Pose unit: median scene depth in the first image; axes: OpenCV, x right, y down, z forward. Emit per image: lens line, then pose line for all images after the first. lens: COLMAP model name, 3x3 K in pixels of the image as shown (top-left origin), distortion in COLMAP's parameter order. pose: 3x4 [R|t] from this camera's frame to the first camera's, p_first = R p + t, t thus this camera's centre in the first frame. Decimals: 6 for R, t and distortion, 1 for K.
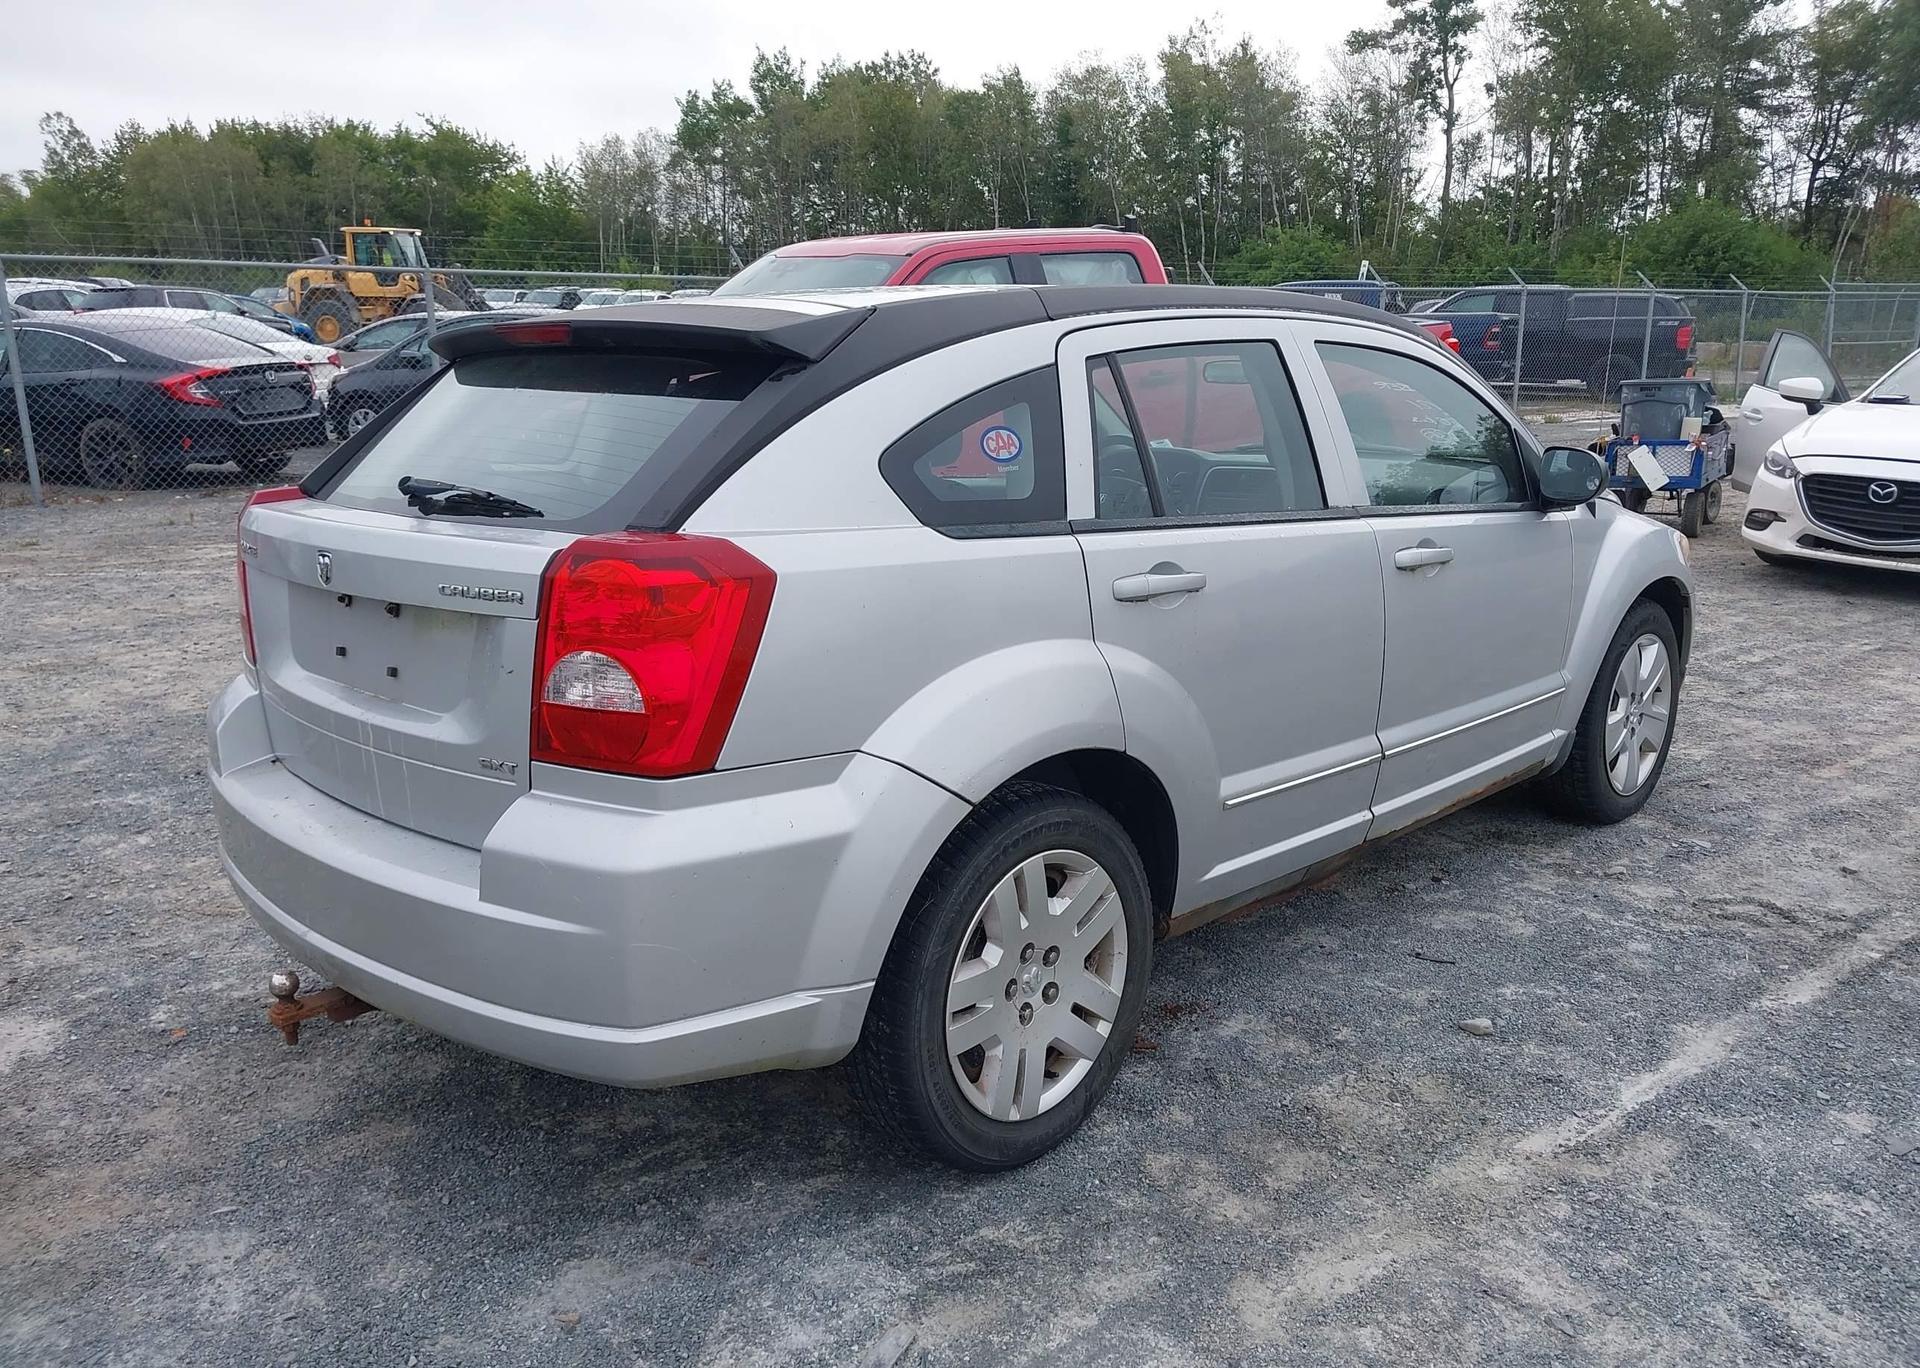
lens RADIAL K [[1502.7, 0, 952.8], [0, 1502.7, 697.5], [0, 0, 1]] dist [0.026628, -0.027102]
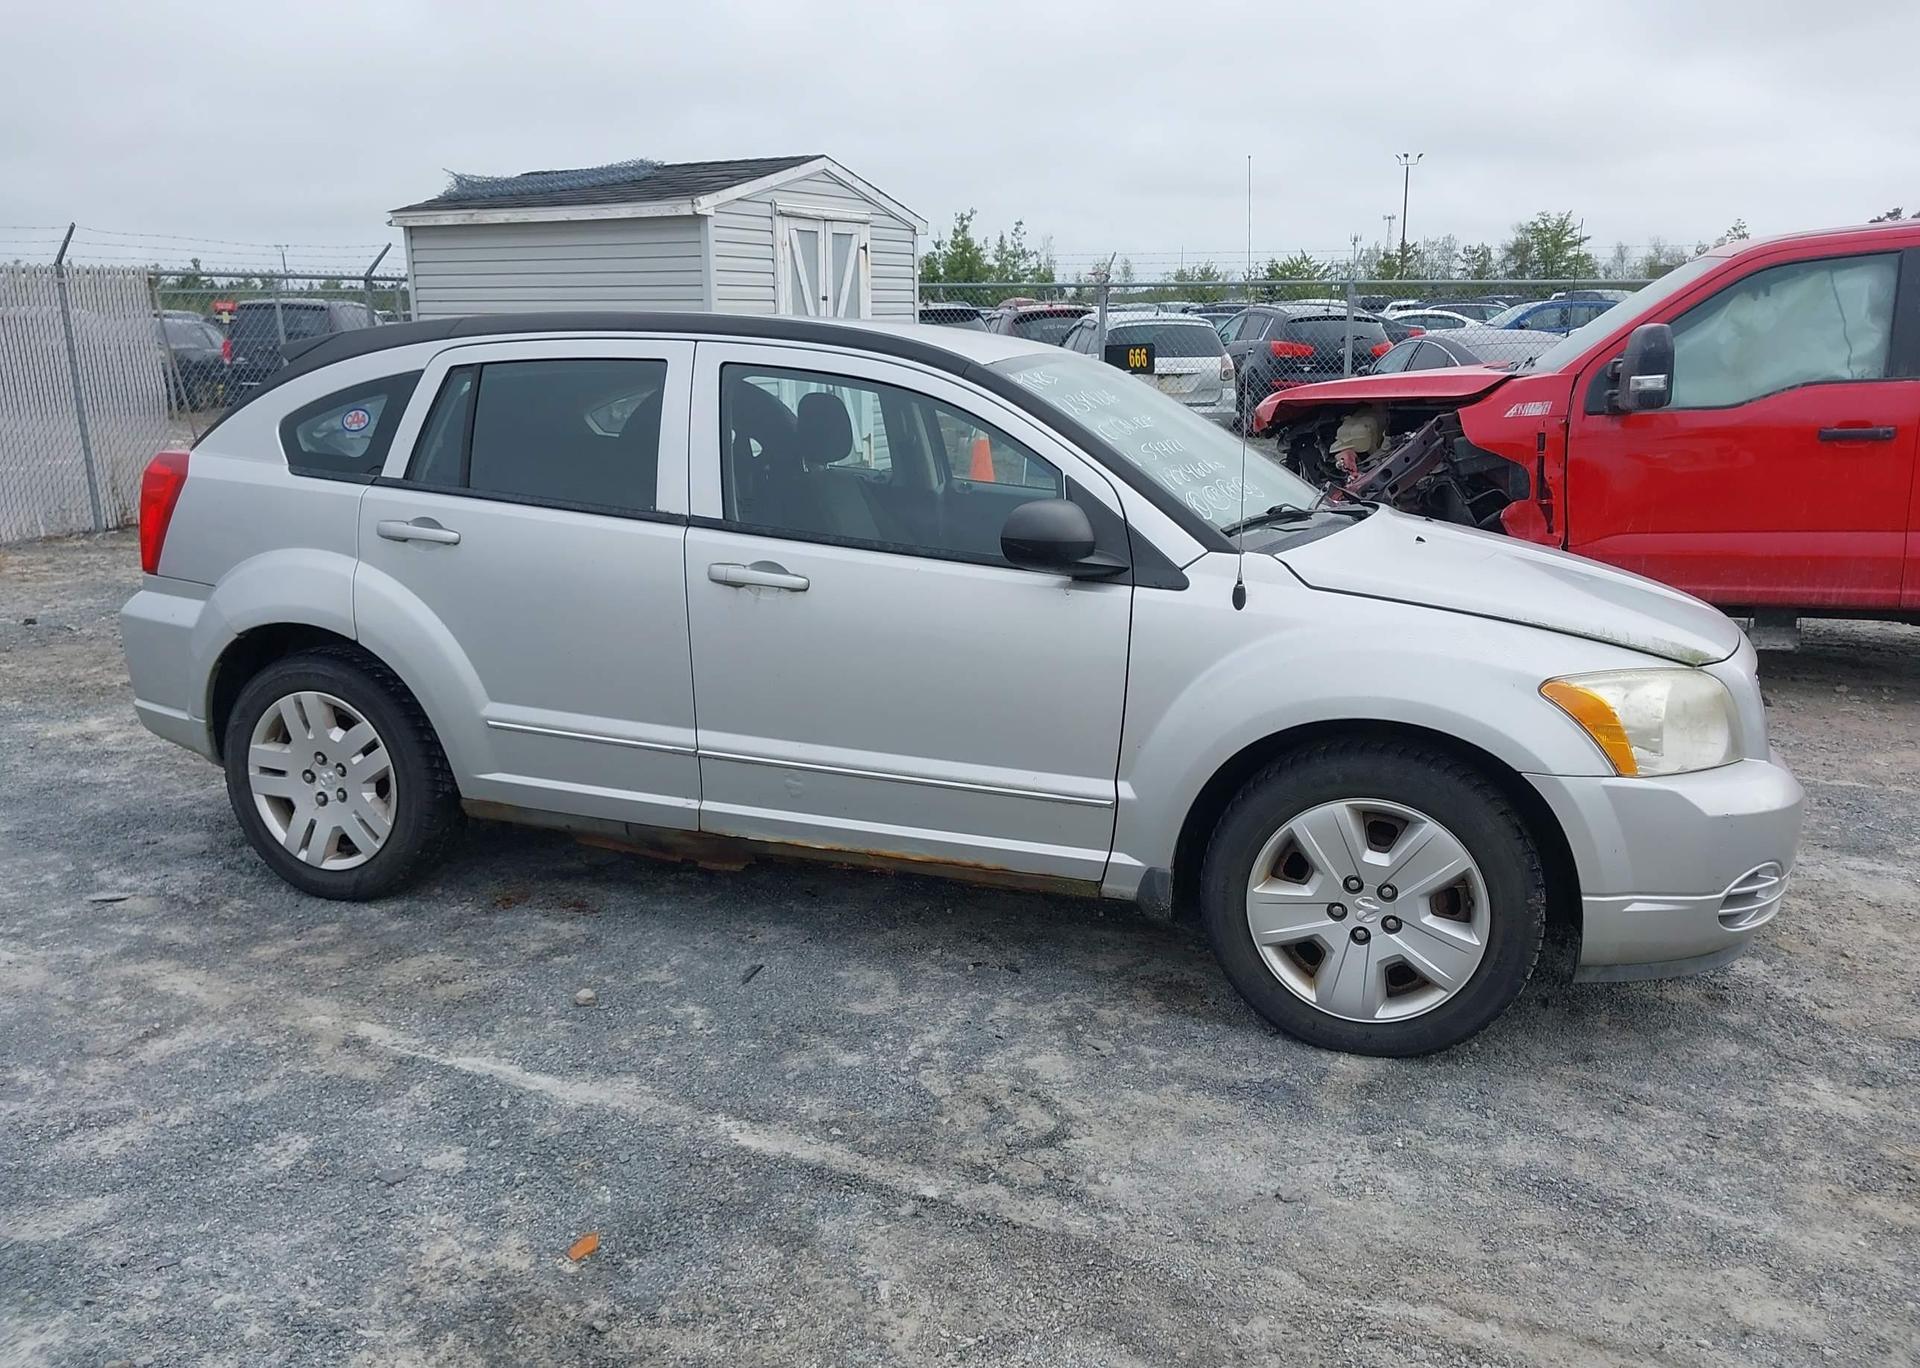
lens RADIAL K [[1502.7, 0, 951.4], [0, 1502.7, 701.4], [0, 0, 1]] dist [0.026628, -0.027102]
pose [[0.426892, 0.216612, -0.877976, 1.190023], [-0.220471, 0.966521, 0.131260, -0.162251], [0.877015, 0.137535, 0.460357, 0.615731]]
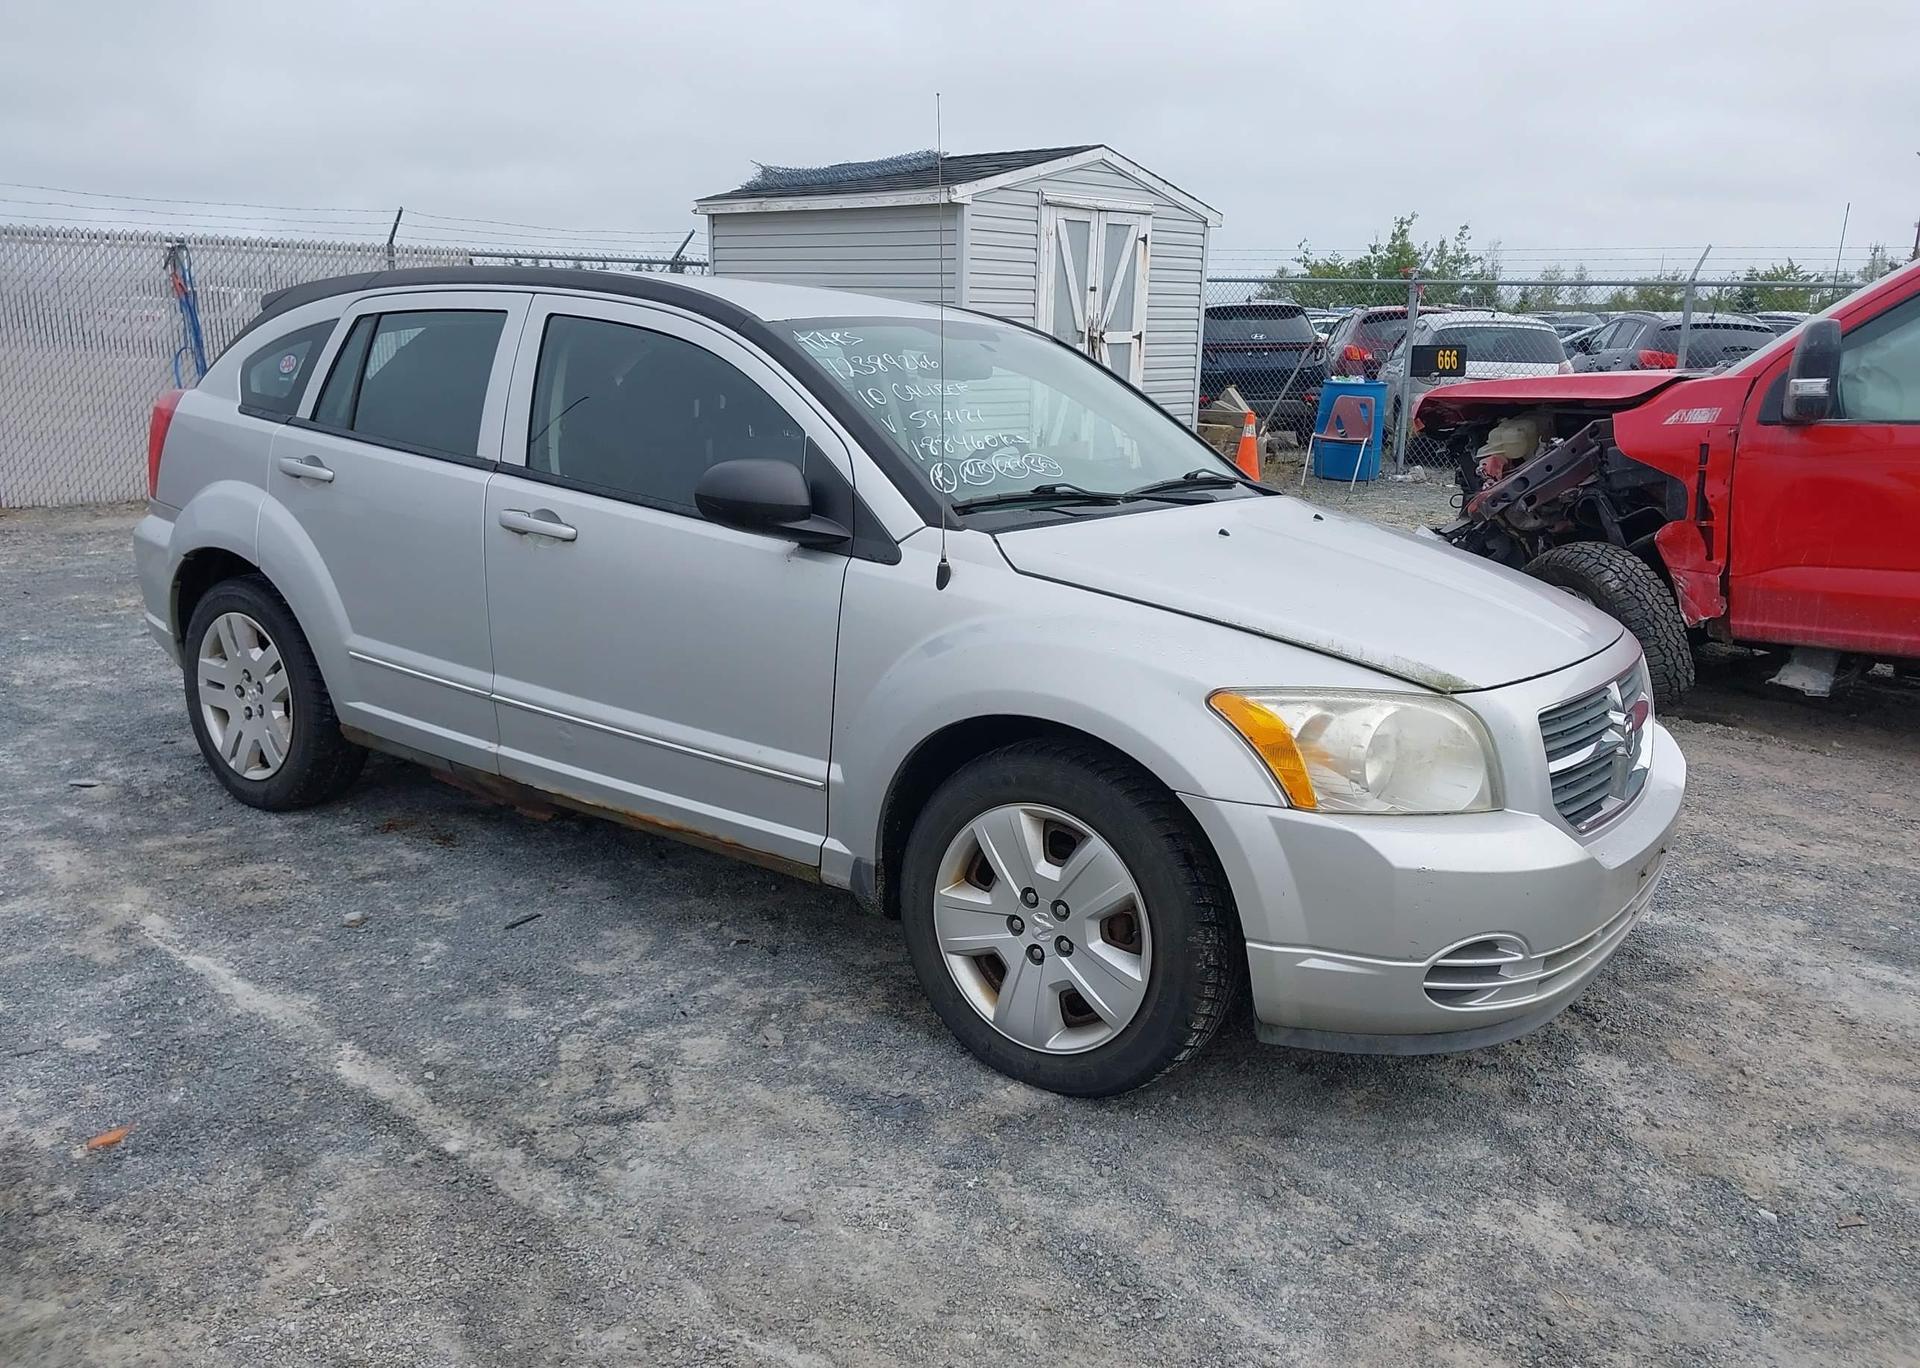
lens RADIAL K [[1502.7, 0, 946.9], [0, 1502.7, 693.1], [0, 0, 1]] dist [0.026628, -0.027102]
pose [[0.159755, 0.237301, -0.958210, 1.268335], [-0.265754, 0.945179, 0.189767, -0.235549], [0.950712, 0.224332, 0.214061, 0.997484]]
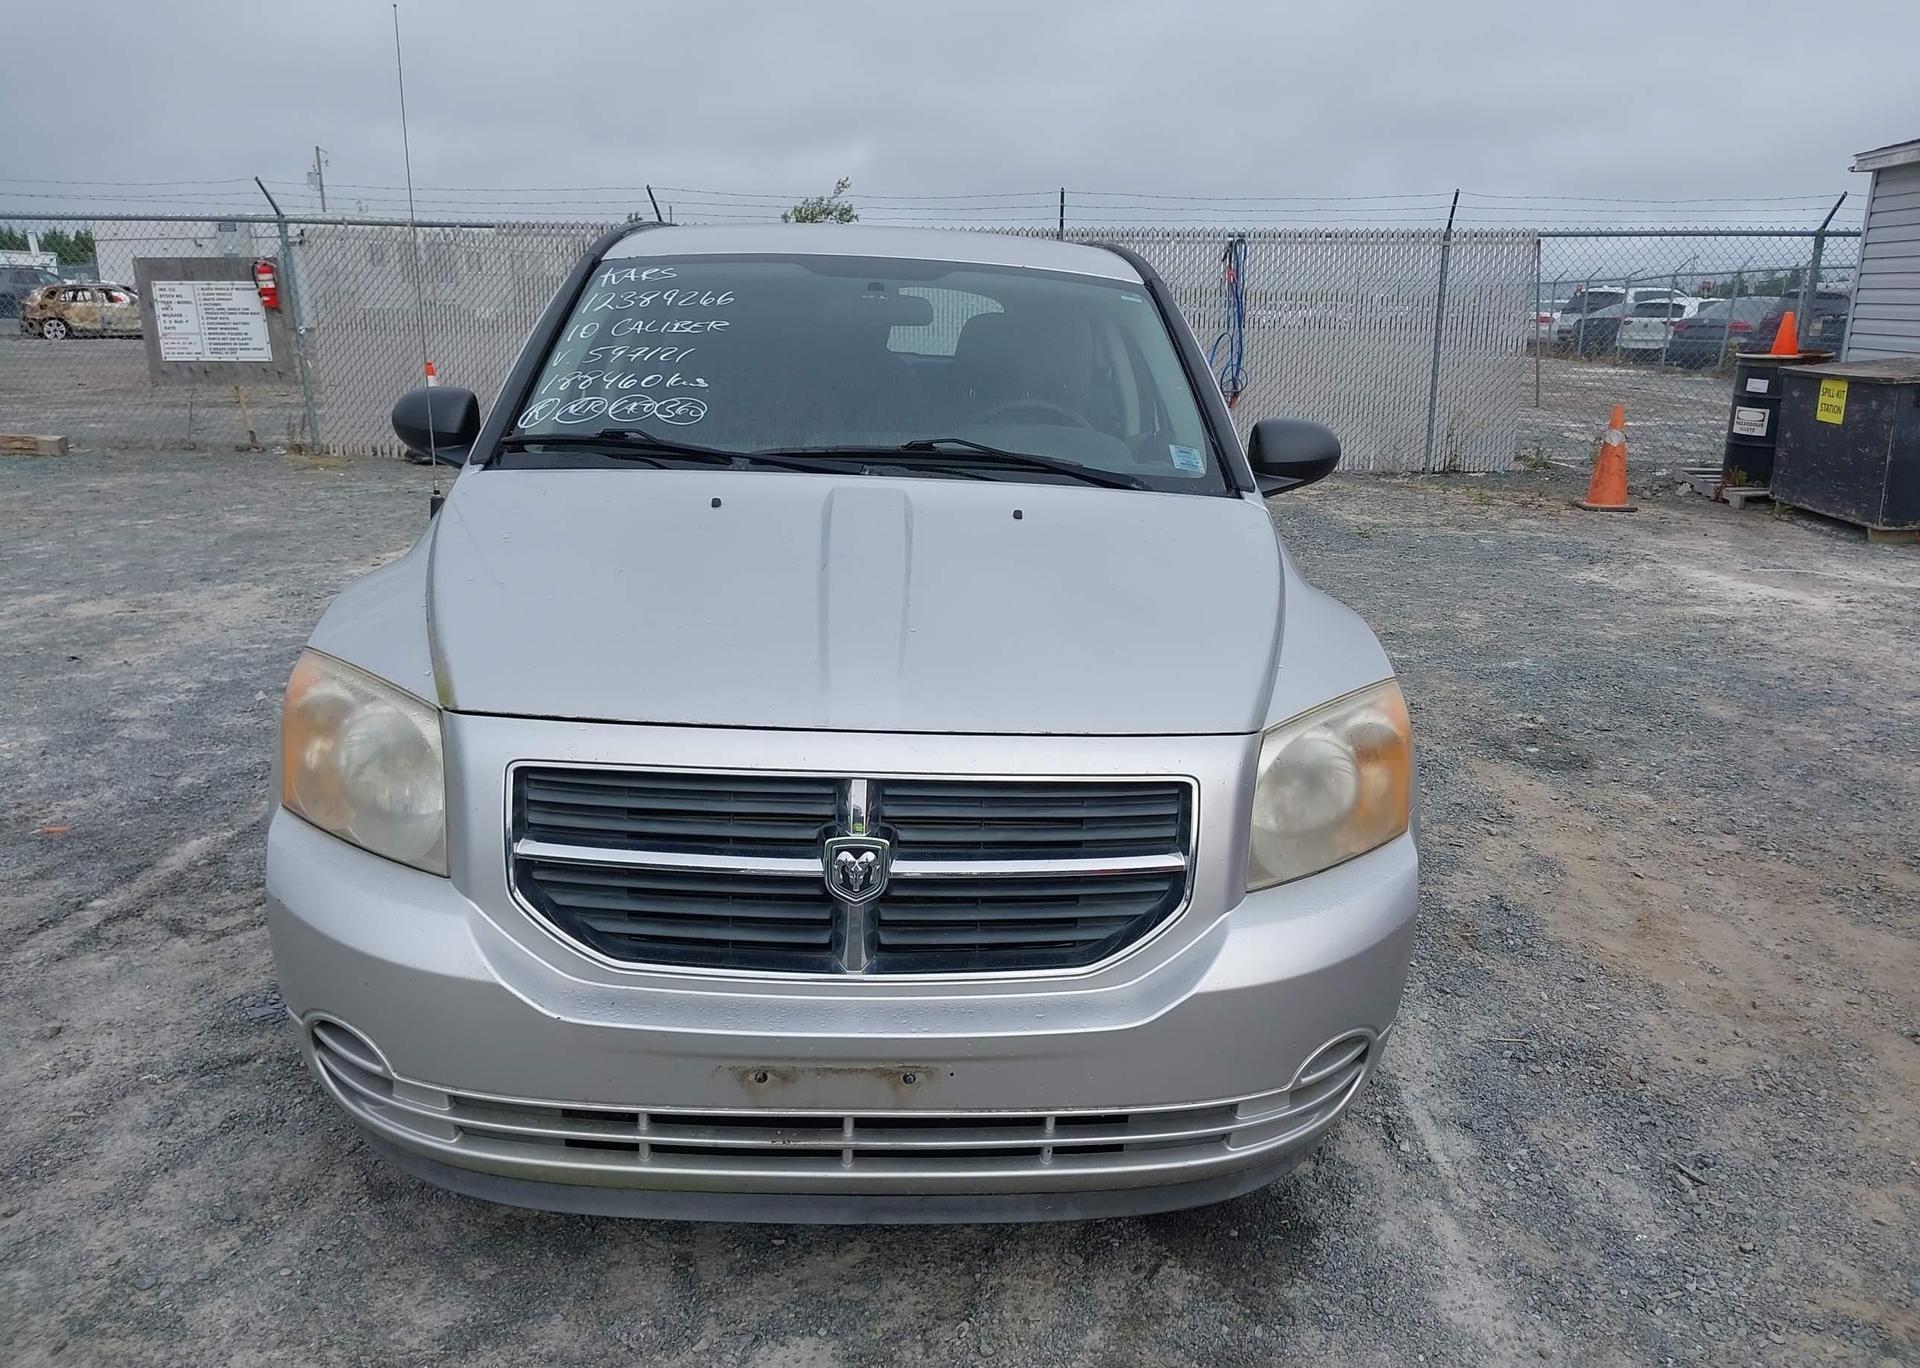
lens RADIAL K [[1502.7, 0, 948.1], [0, 1502.7, 692.0], [0, 0, 1]] dist [0.026628, -0.027102]
pose [[-0.677188, 0.174672, -0.714777, 0.879651], [-0.196279, 0.893334, 0.404263, -0.421877], [0.709149, 0.414057, -0.570671, 1.814570]]
